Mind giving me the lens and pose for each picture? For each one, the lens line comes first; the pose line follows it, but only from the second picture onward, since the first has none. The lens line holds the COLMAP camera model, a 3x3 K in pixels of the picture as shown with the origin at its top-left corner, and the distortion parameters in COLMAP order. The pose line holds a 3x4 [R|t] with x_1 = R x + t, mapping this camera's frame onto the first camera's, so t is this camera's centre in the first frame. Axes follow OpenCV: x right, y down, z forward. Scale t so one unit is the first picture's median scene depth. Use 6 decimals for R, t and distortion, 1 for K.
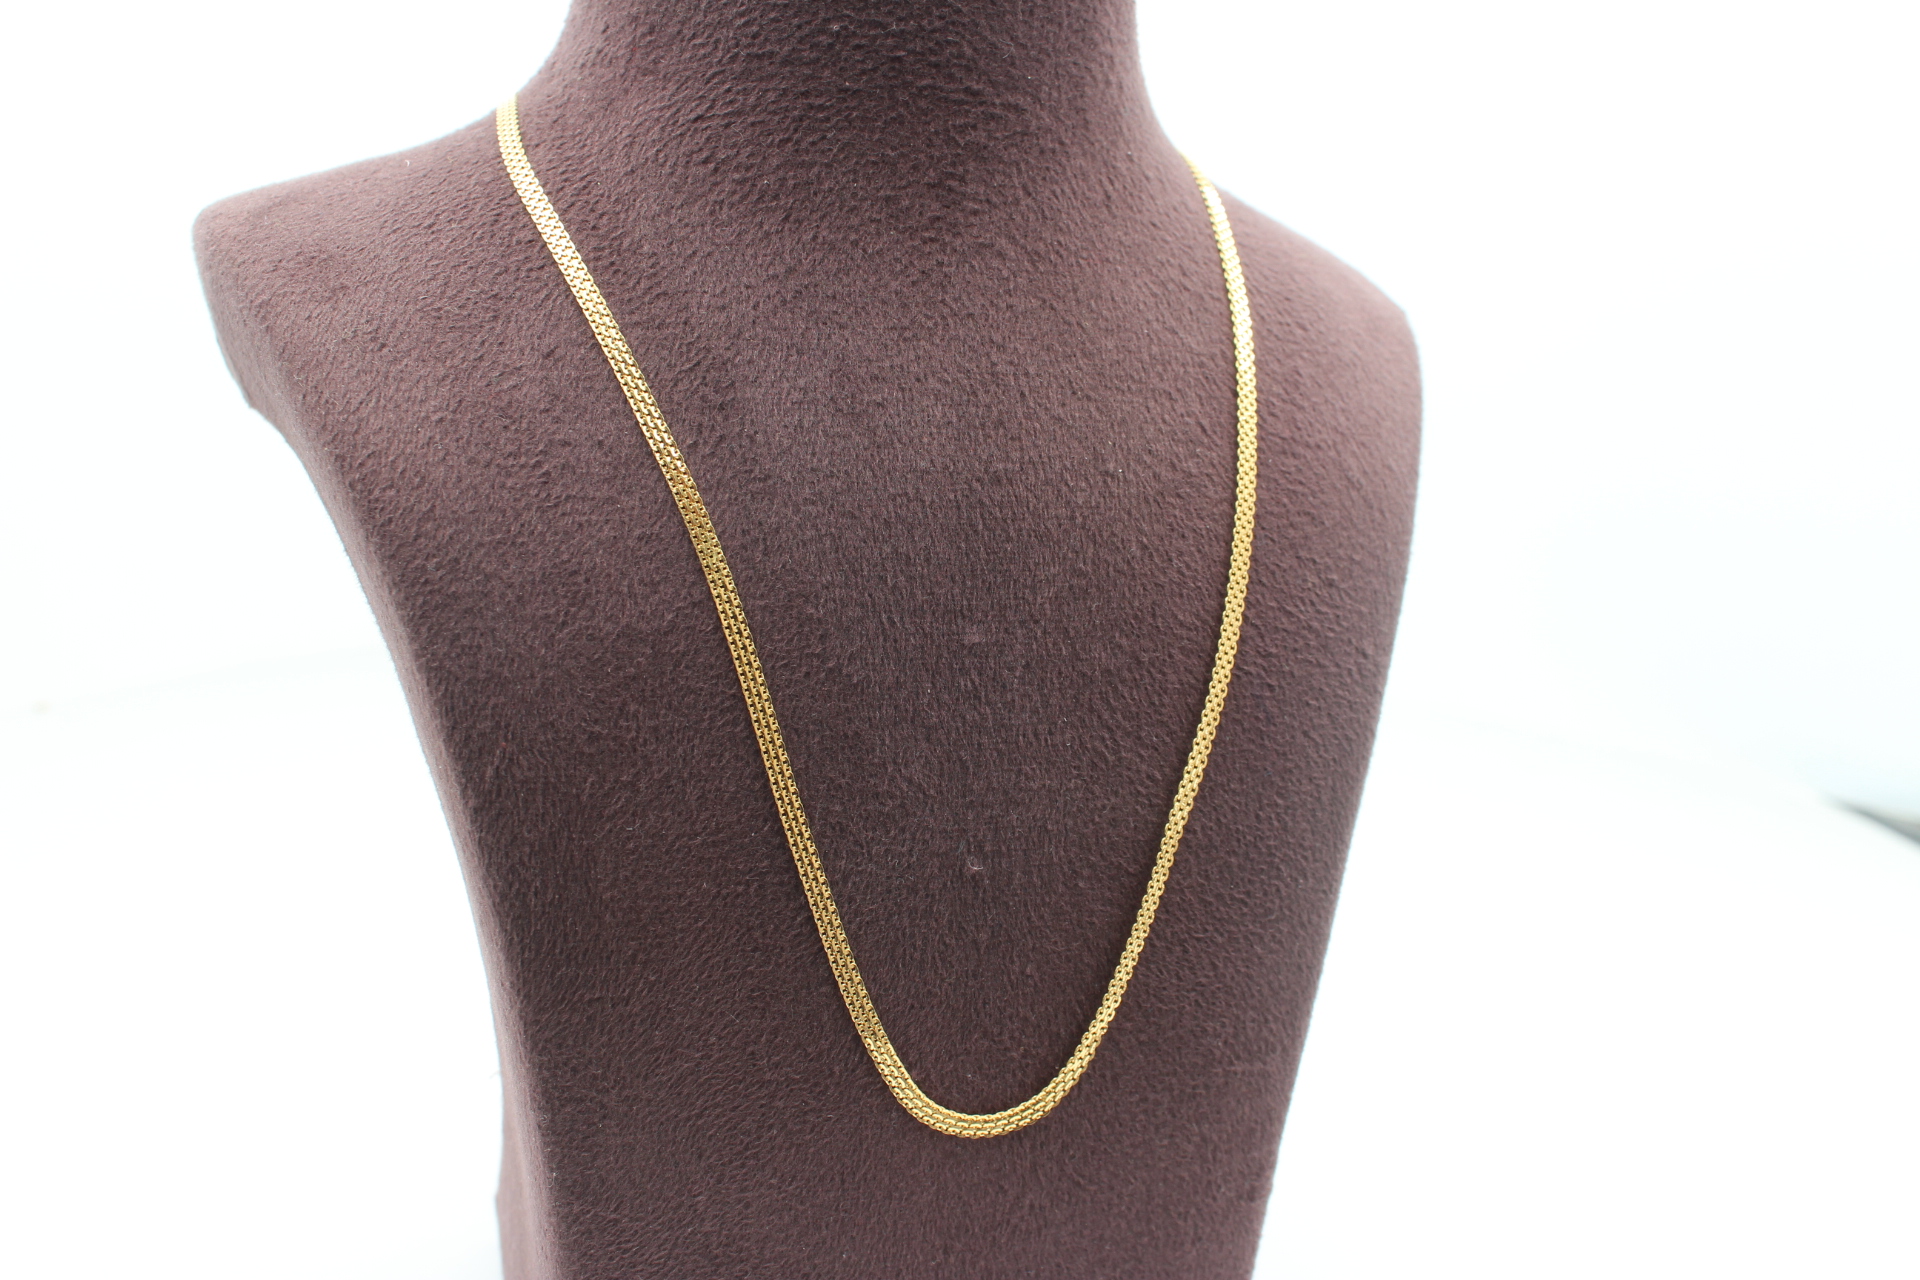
lens RADIAL K [[1895.9, 0, 969.9], [0, 1895.9, 664.0], [0, 0, 1]] dist [-0.136785, 0.098562]
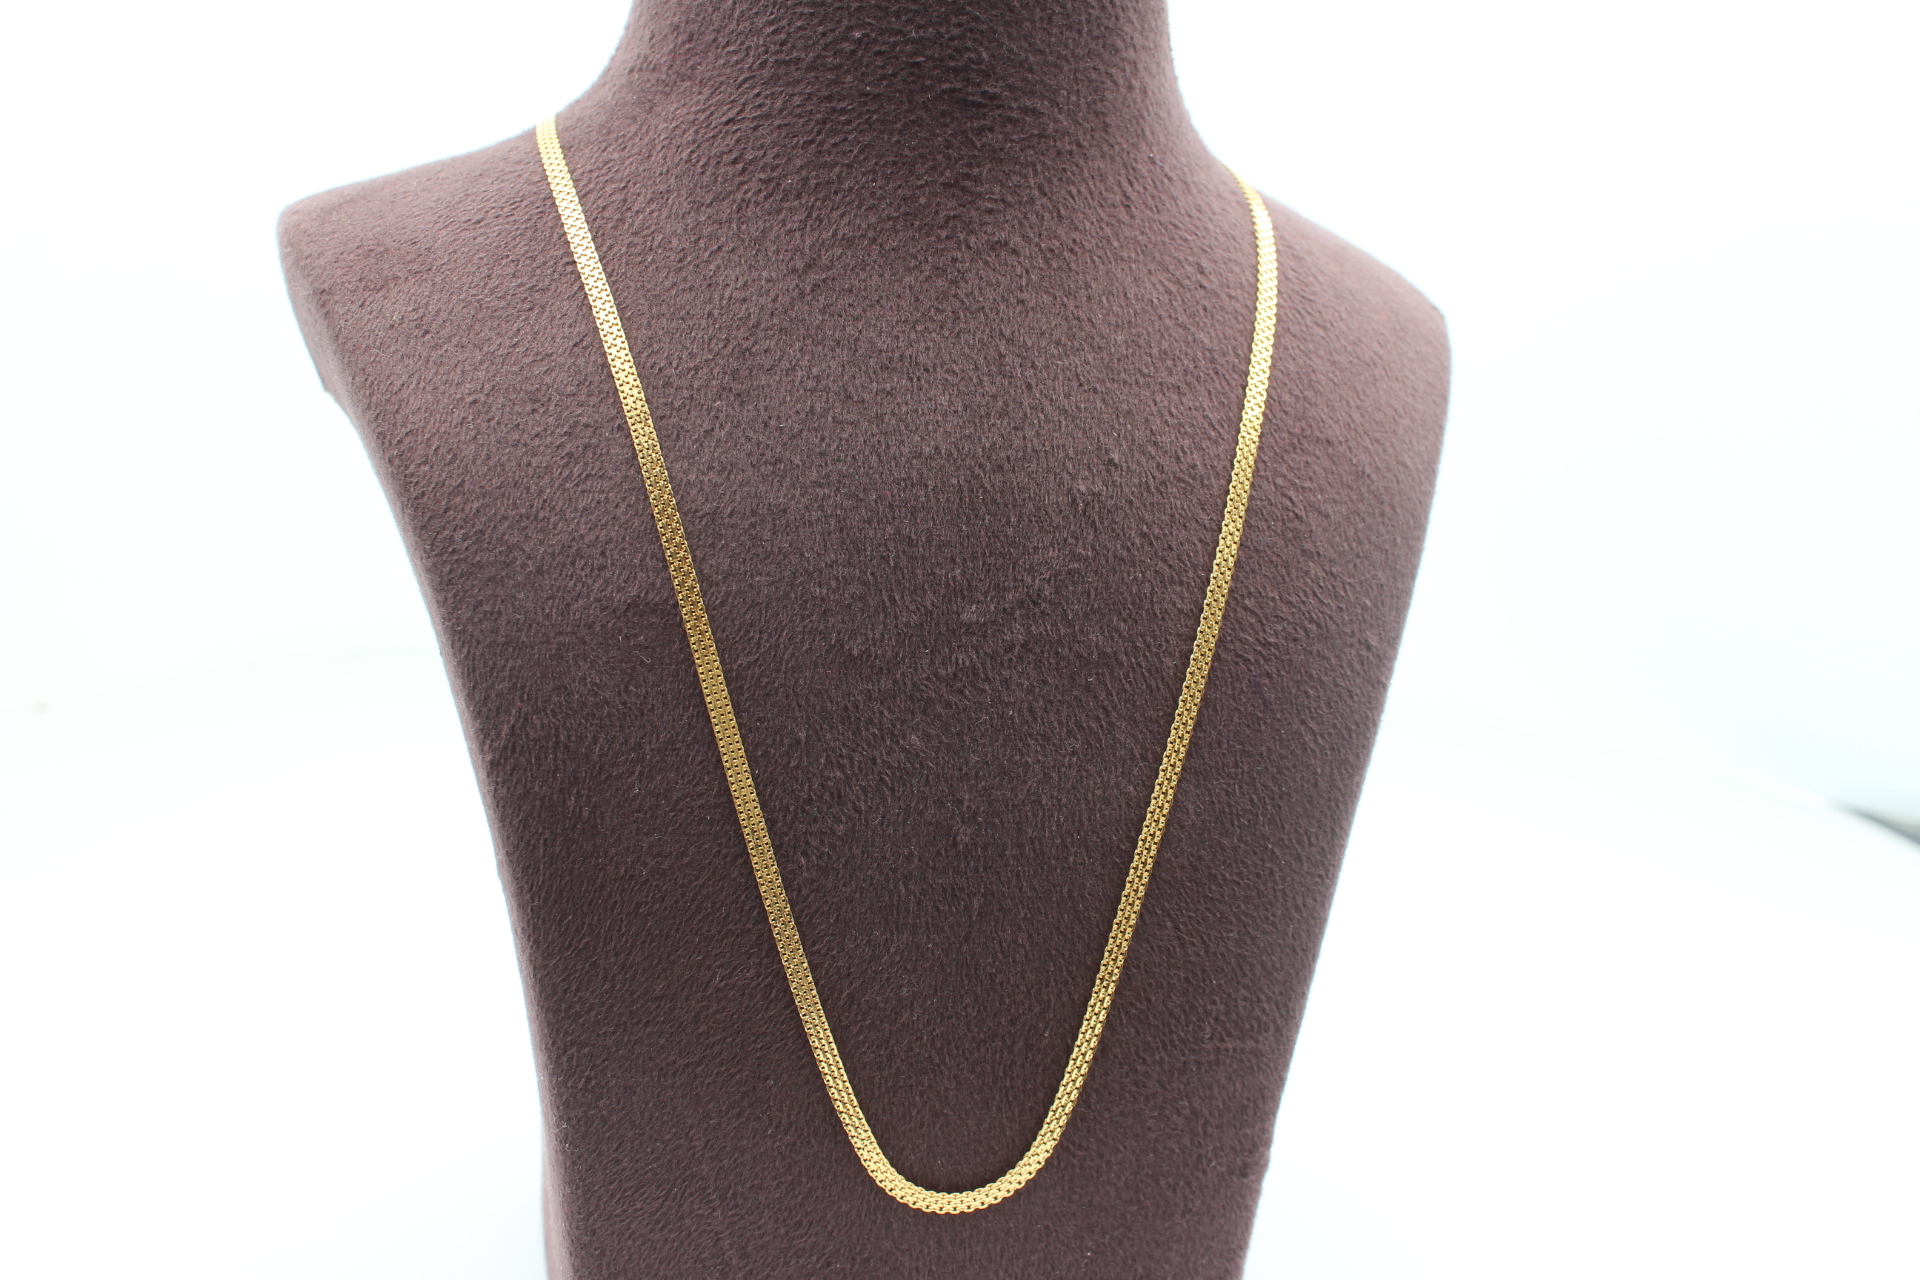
lens RADIAL K [[1895.9, 0, 969.9], [0, 1895.9, 664.0], [0, 0, 1]] dist [-0.136785, 0.098562]
pose [[0.995432, 0.024975, -0.092145, 0.095111], [-0.025618, 0.999655, -0.005797, 0.017473], [0.091969, 0.008131, 0.995729, -0.038187]]
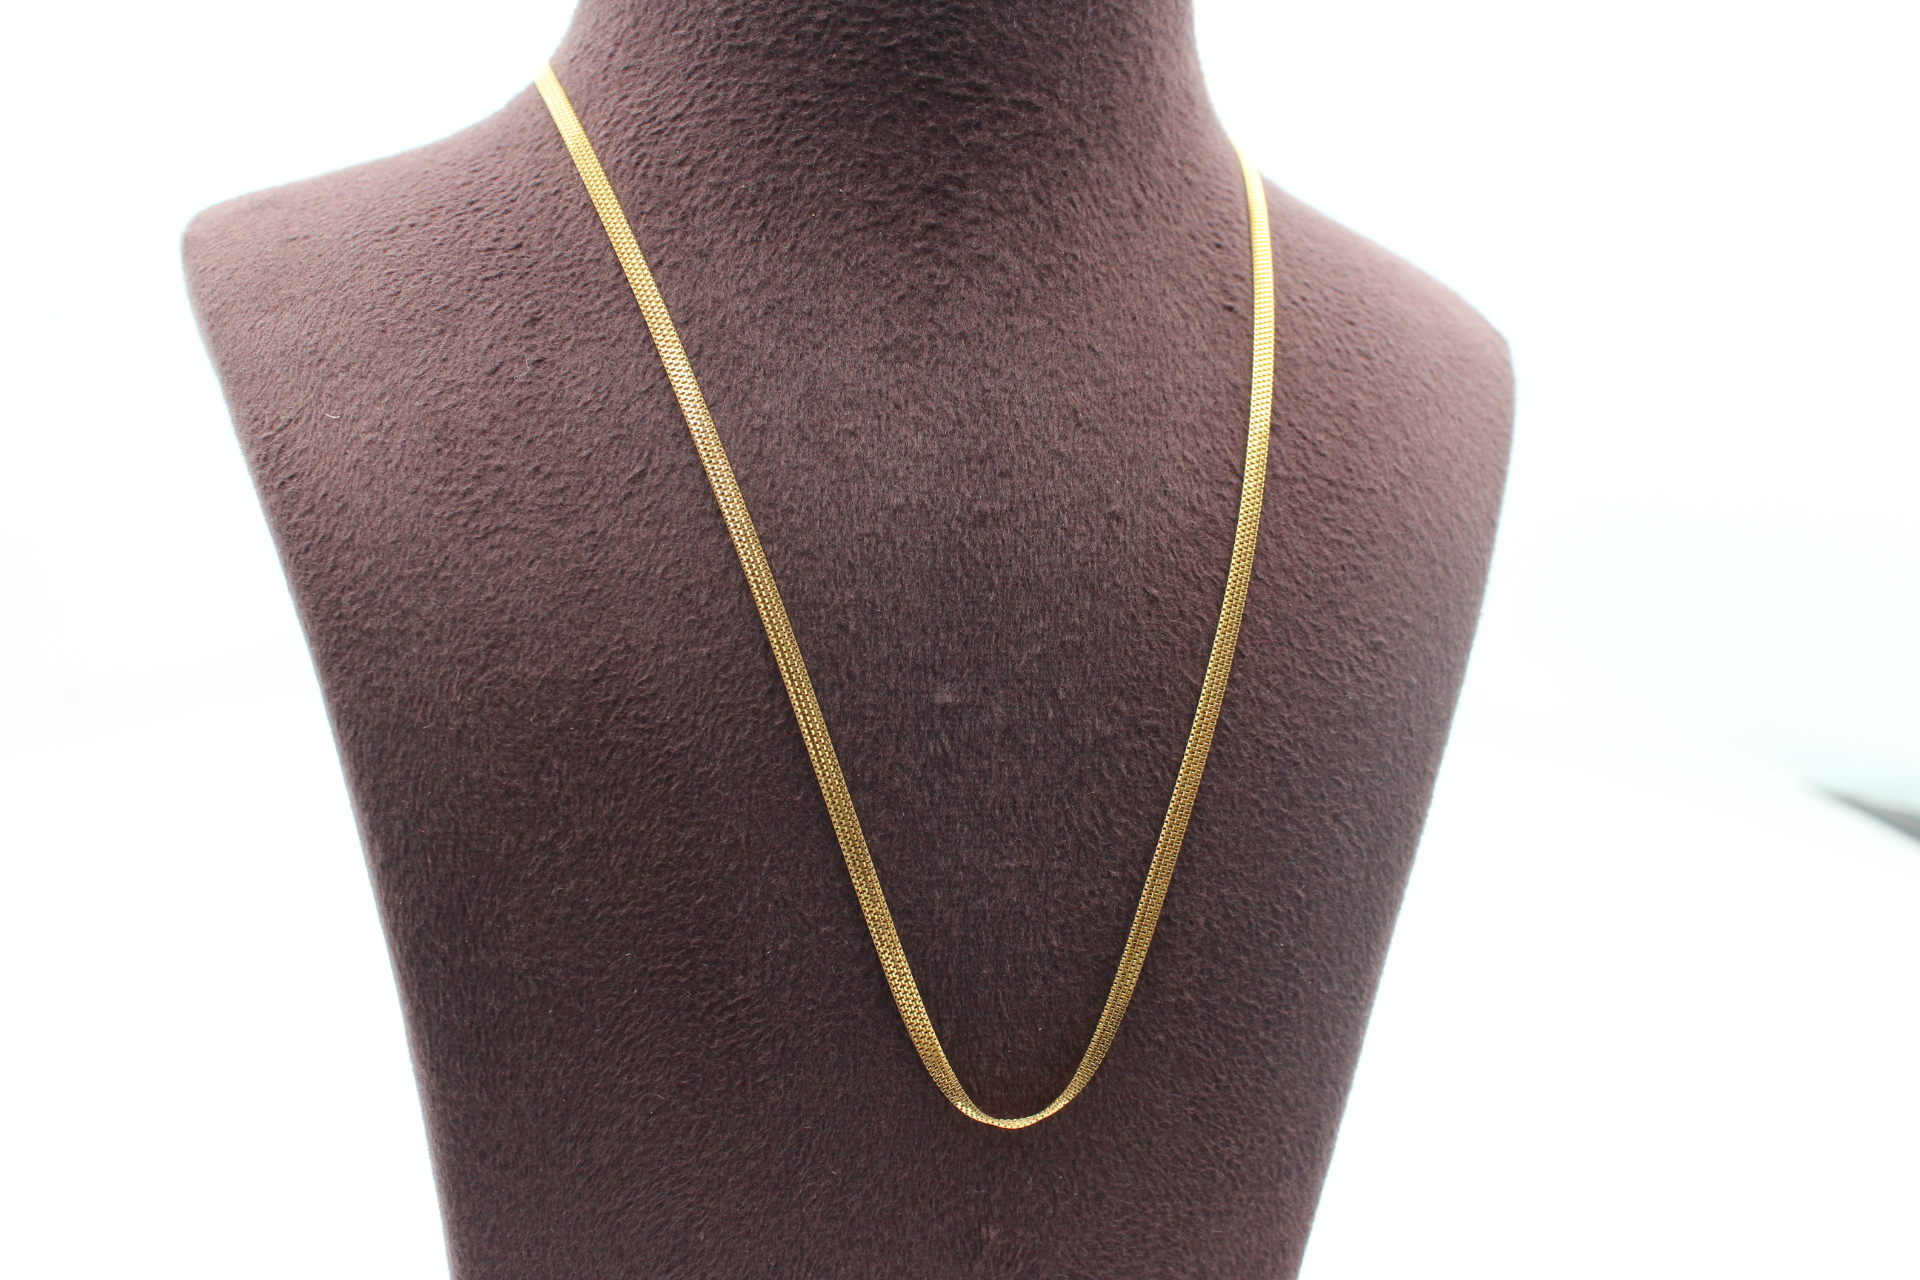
lens RADIAL K [[1895.9, 0, 969.9], [0, 1895.9, 664.0], [0, 0, 1]] dist [-0.136785, 0.098562]
pose [[0.991377, 0.035963, -0.126009, 0.121933], [-0.037237, 0.999276, -0.007762, -0.022383], [0.125639, 0.012388, 0.991999, 0.113941]]
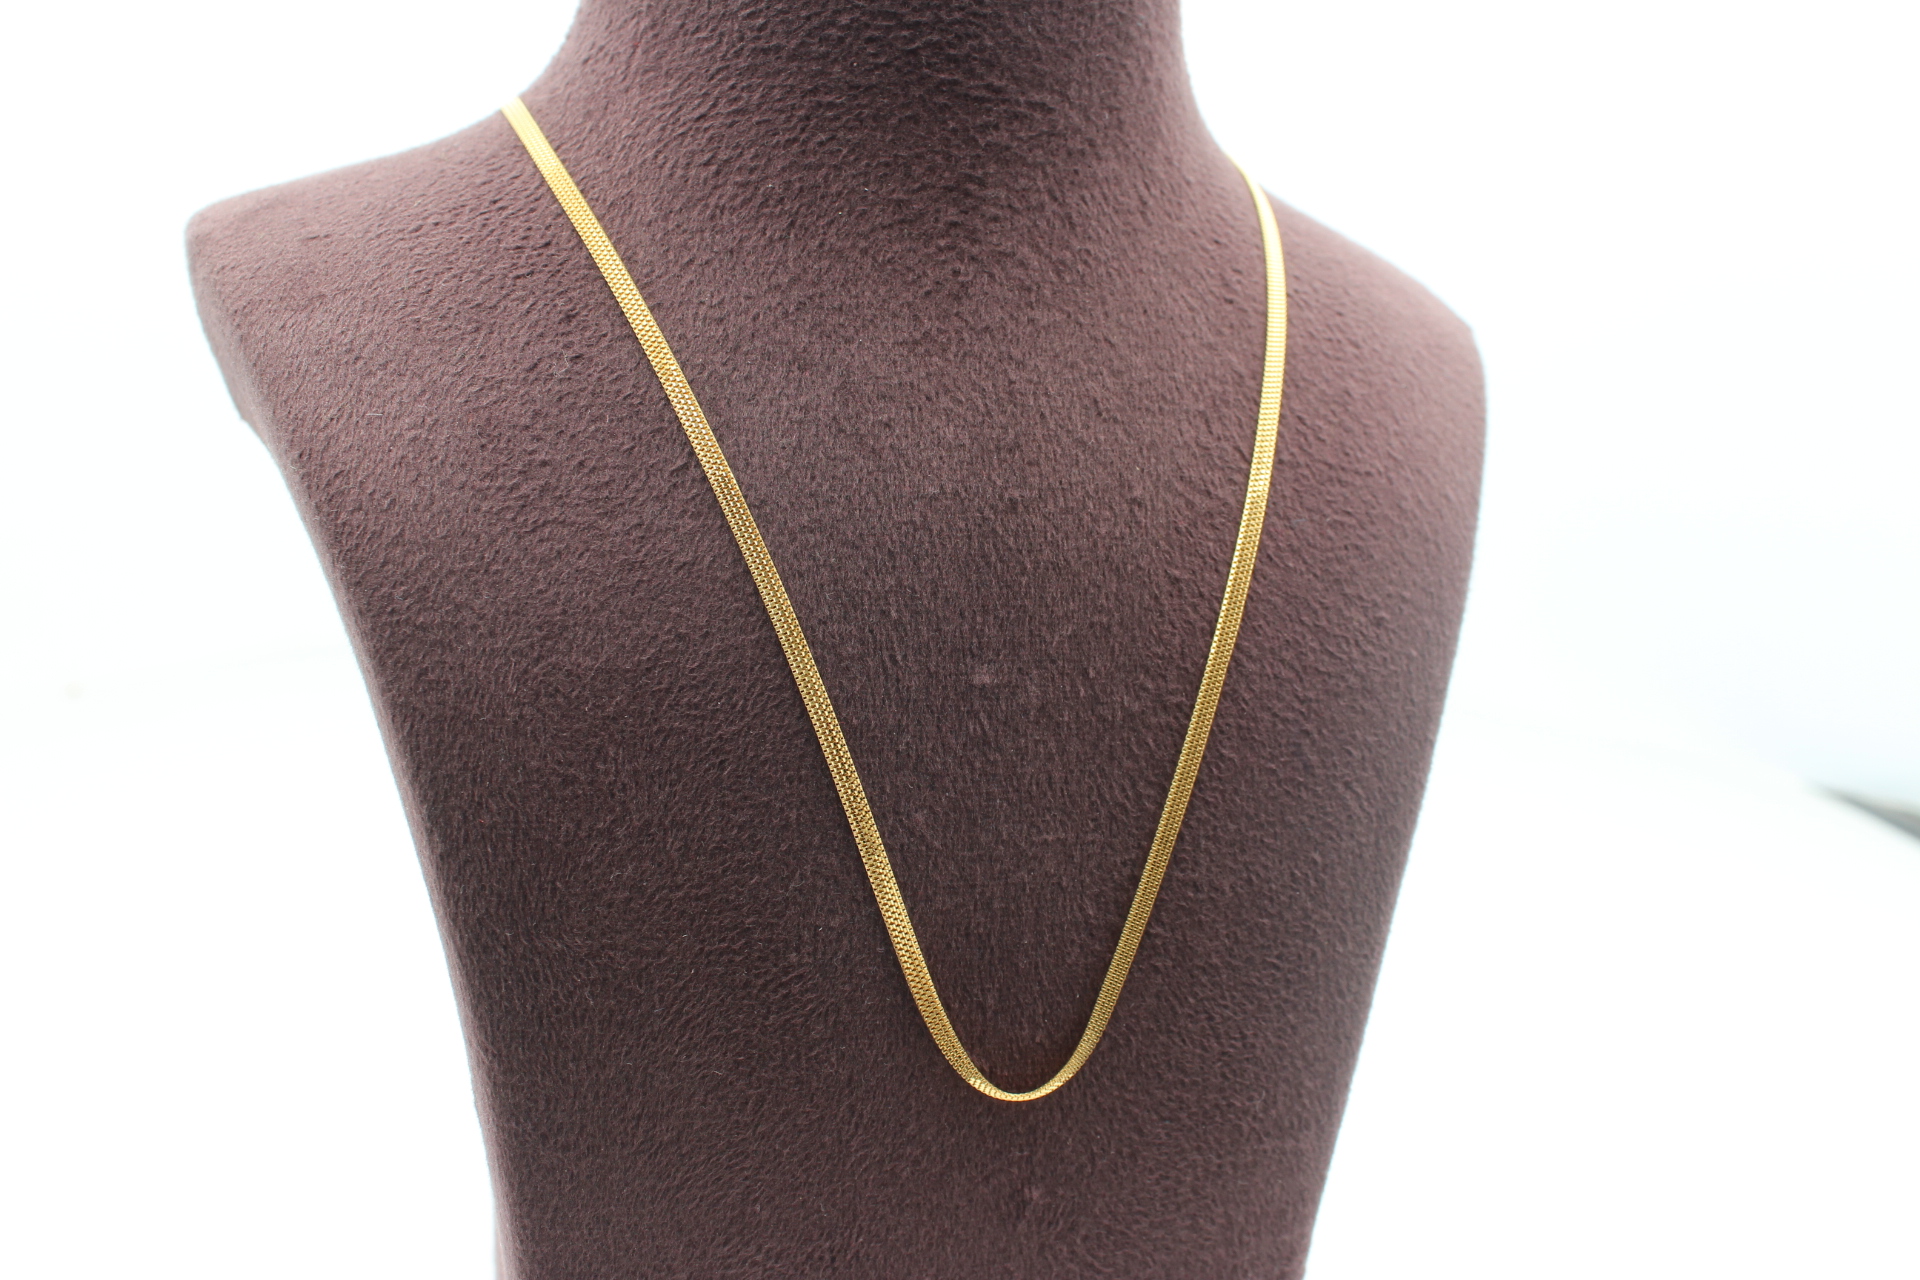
lens RADIAL K [[1895.9, 0, 969.9], [0, 1895.9, 664.0], [0, 0, 1]] dist [-0.136785, 0.098562]
pose [[0.998600, 0.015505, -0.050576, 0.040947], [-0.015708, 0.999870, -0.003623, -0.016917], [0.050513, 0.004412, 0.998714, 0.073794]]
